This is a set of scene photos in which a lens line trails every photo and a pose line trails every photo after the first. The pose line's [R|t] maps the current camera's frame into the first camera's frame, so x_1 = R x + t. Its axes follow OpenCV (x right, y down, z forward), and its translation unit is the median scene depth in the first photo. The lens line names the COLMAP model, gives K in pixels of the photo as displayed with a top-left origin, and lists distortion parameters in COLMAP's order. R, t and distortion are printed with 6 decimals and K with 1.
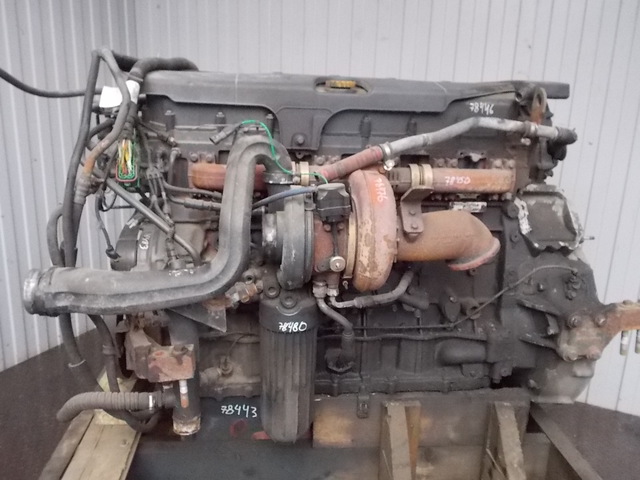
lens RADIAL K [[561.0, 0, 320.0], [0, 561.0, 240.0], [0, 0, 1]] dist [0.038014, -0.003555]
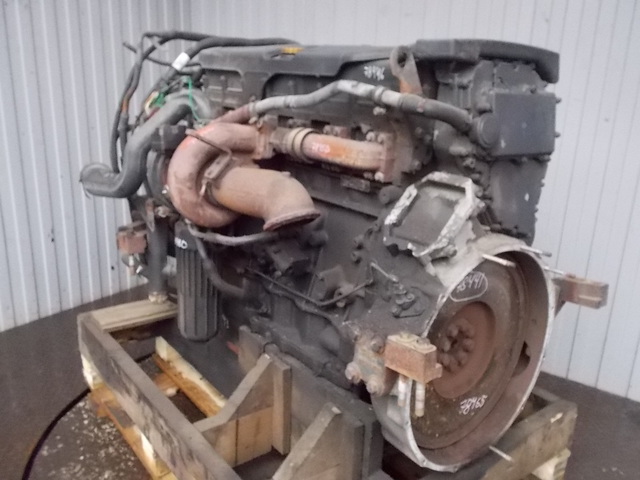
lens RADIAL K [[561.0, 0, 320.0], [0, 561.0, 240.0], [0, 0, 1]] dist [0.038014, -0.003555]
pose [[0.558926, 0.229761, -0.796751, 1.005910], [-0.250653, 0.962711, 0.101785, -0.050469], [0.790427, 0.142817, 0.595675, 0.447333]]
